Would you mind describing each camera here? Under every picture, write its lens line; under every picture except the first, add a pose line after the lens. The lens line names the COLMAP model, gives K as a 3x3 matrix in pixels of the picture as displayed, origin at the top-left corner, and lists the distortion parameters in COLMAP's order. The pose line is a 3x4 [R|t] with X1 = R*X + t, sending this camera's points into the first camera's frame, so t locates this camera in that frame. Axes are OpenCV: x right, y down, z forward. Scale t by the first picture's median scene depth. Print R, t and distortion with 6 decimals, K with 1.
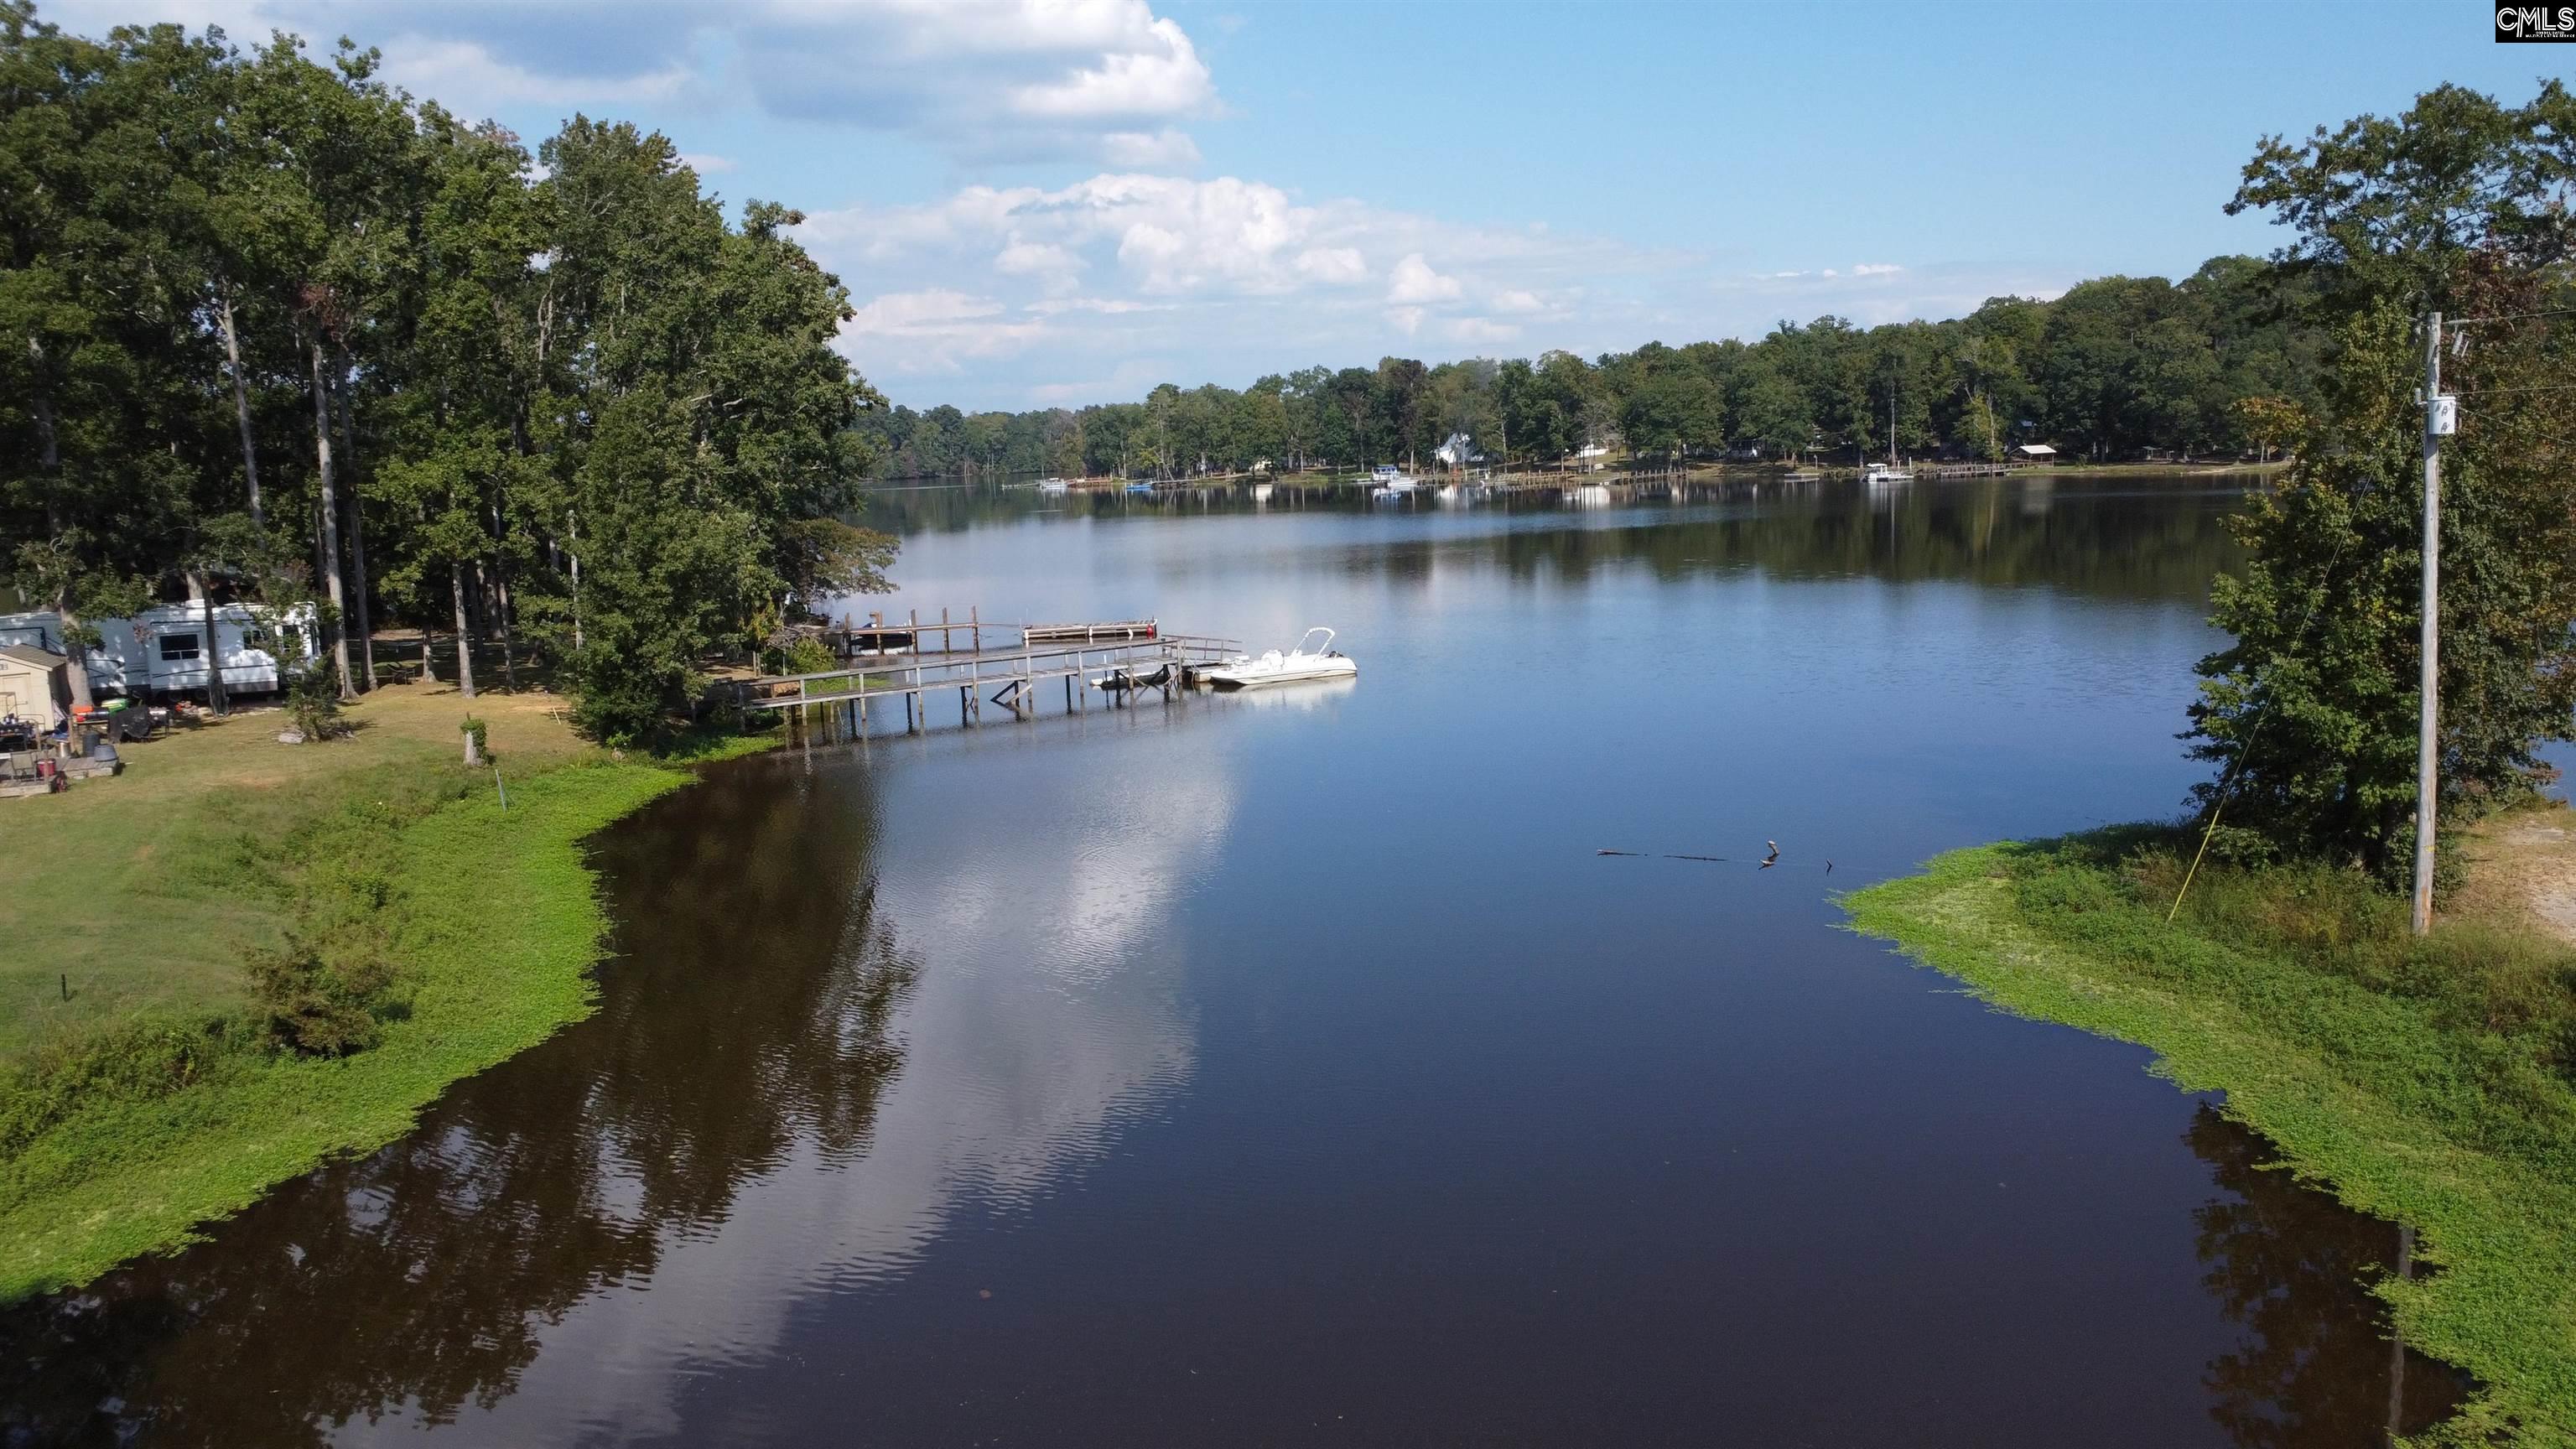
lens RADIAL K [[1931.0, 0, 1298.2], [0, 1931.0, 715.3], [0, 0, 1]] dist [0.005940, 0.002512]
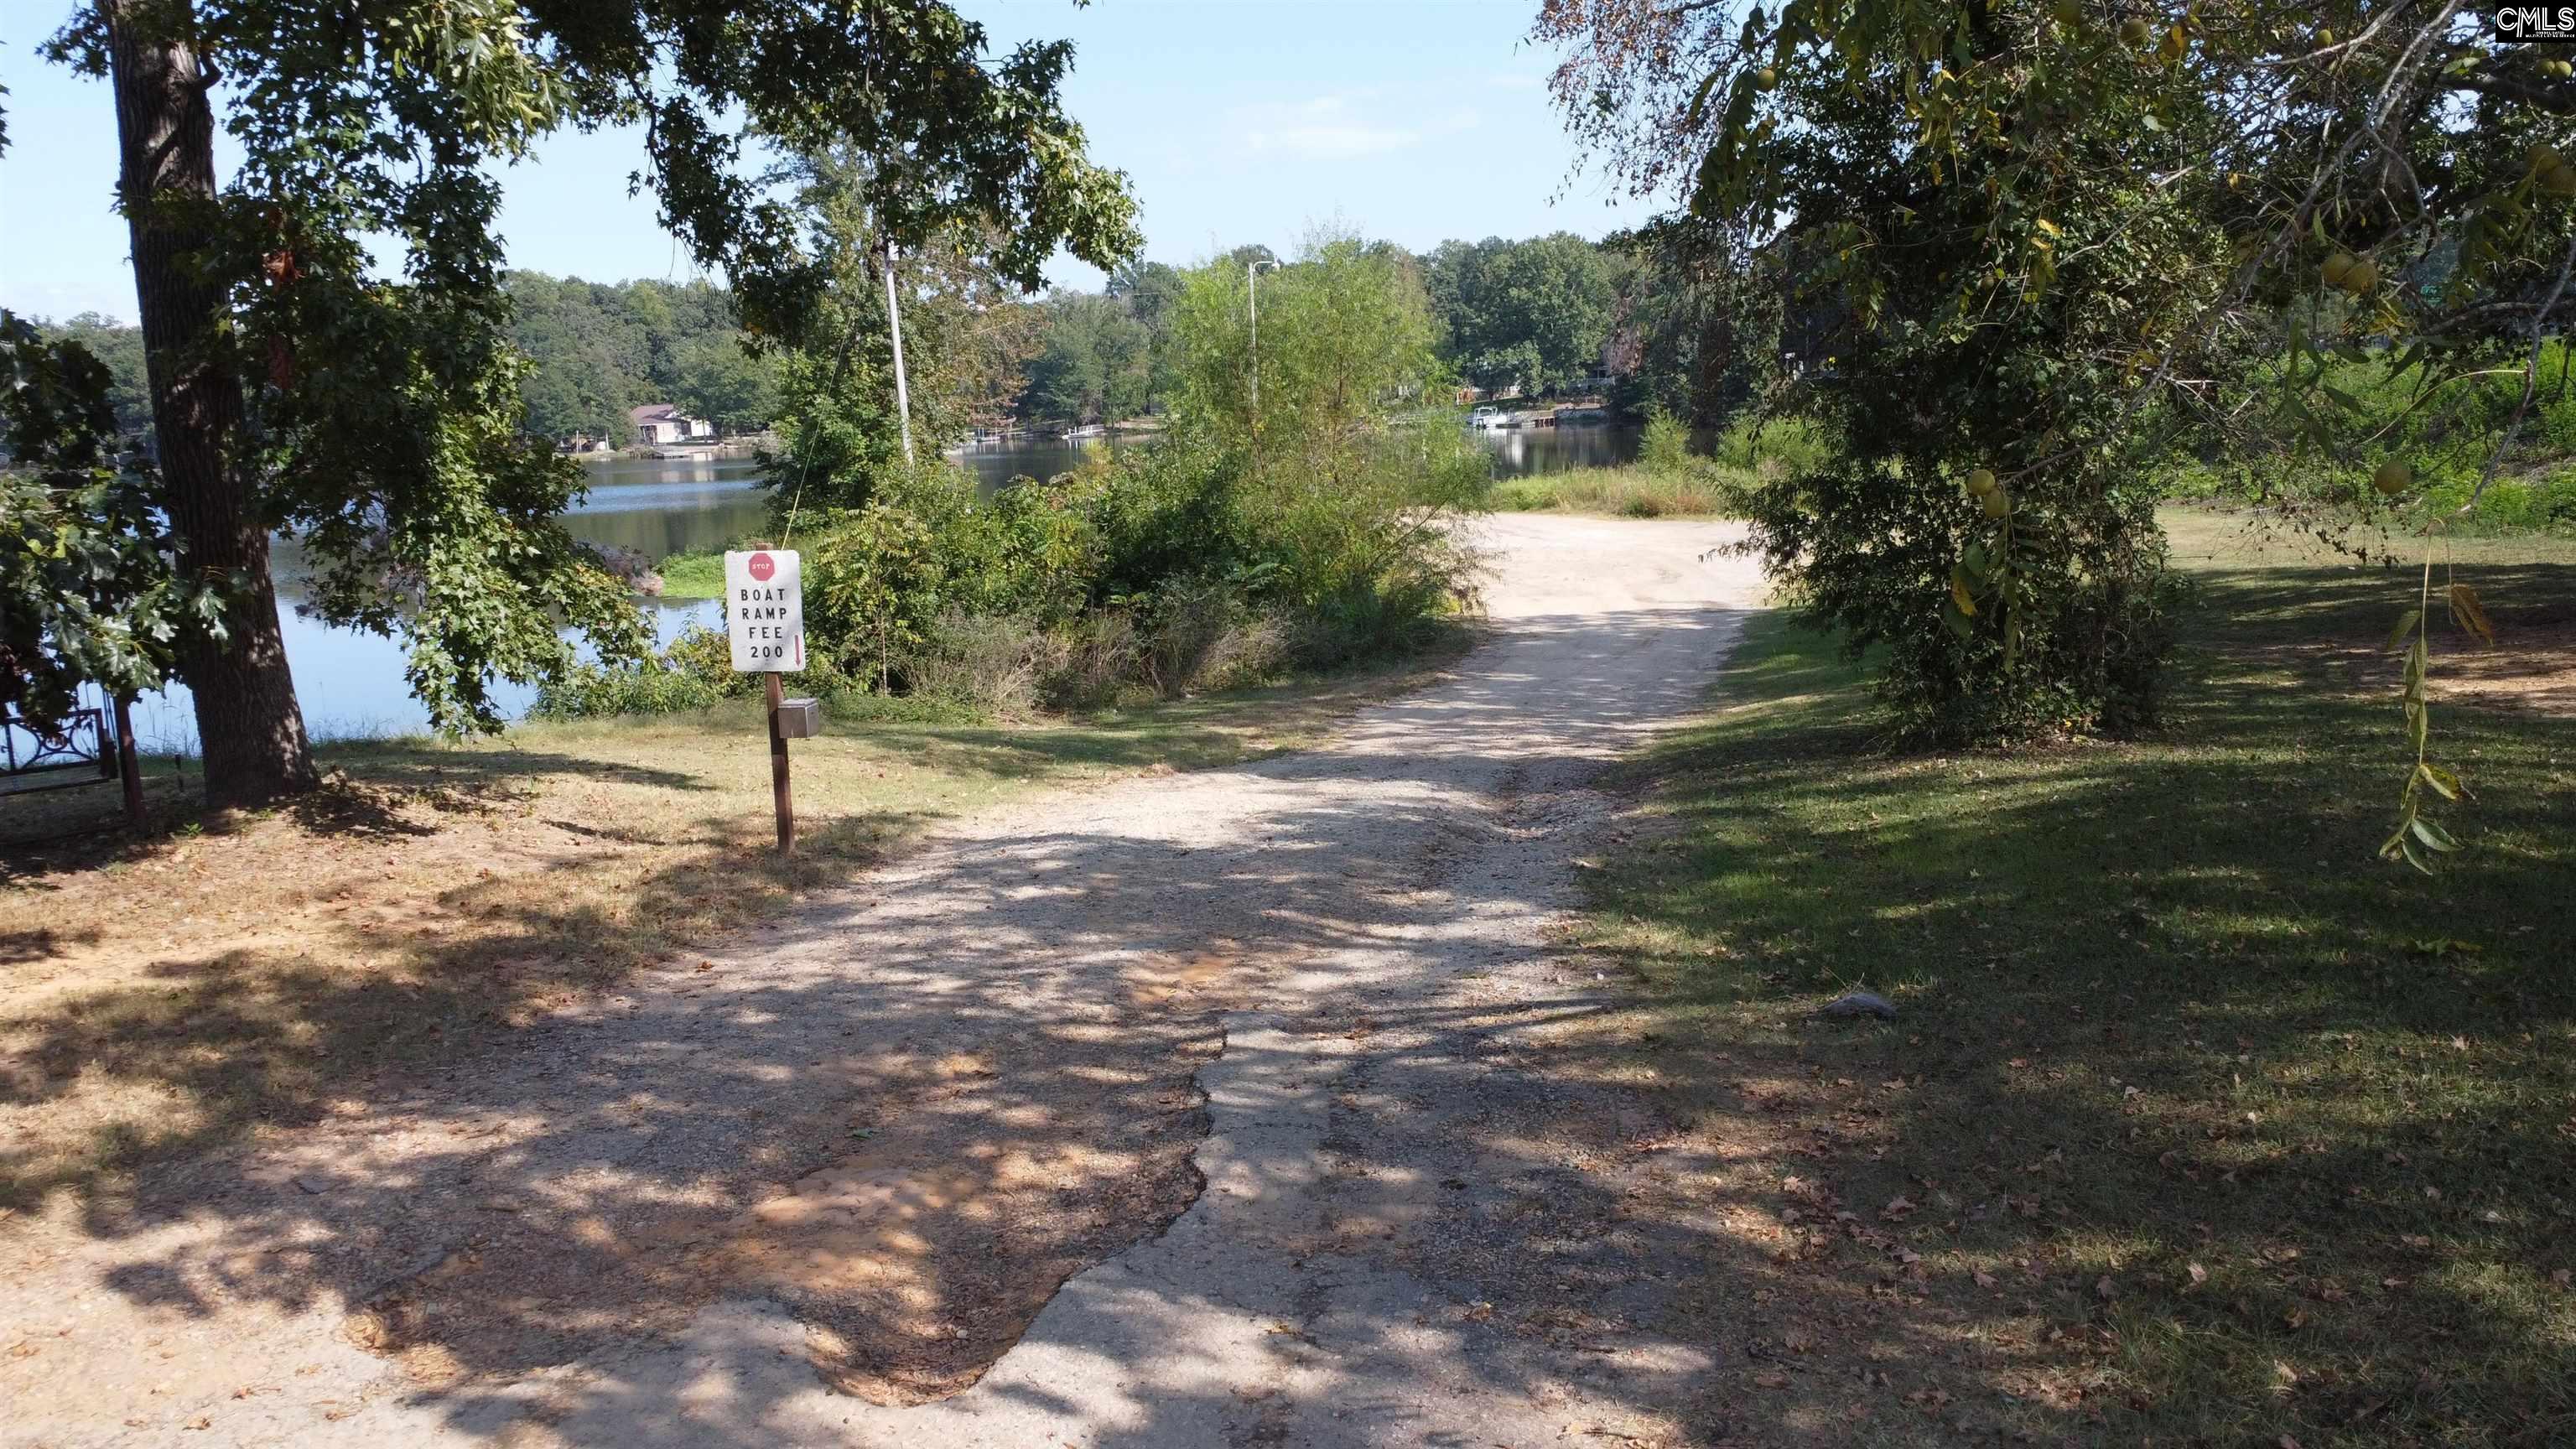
lens RADIAL K [[1931.0, 0, 1298.2], [0, 1931.0, 715.3], [0, 0, 1]] dist [0.005940, 0.002512]
pose [[0.670789, -0.109401, 0.733535, -0.683640], [0.120511, 0.991994, 0.037746, 0.329930], [-0.731792, 0.063079, 0.678603, -0.614329]]
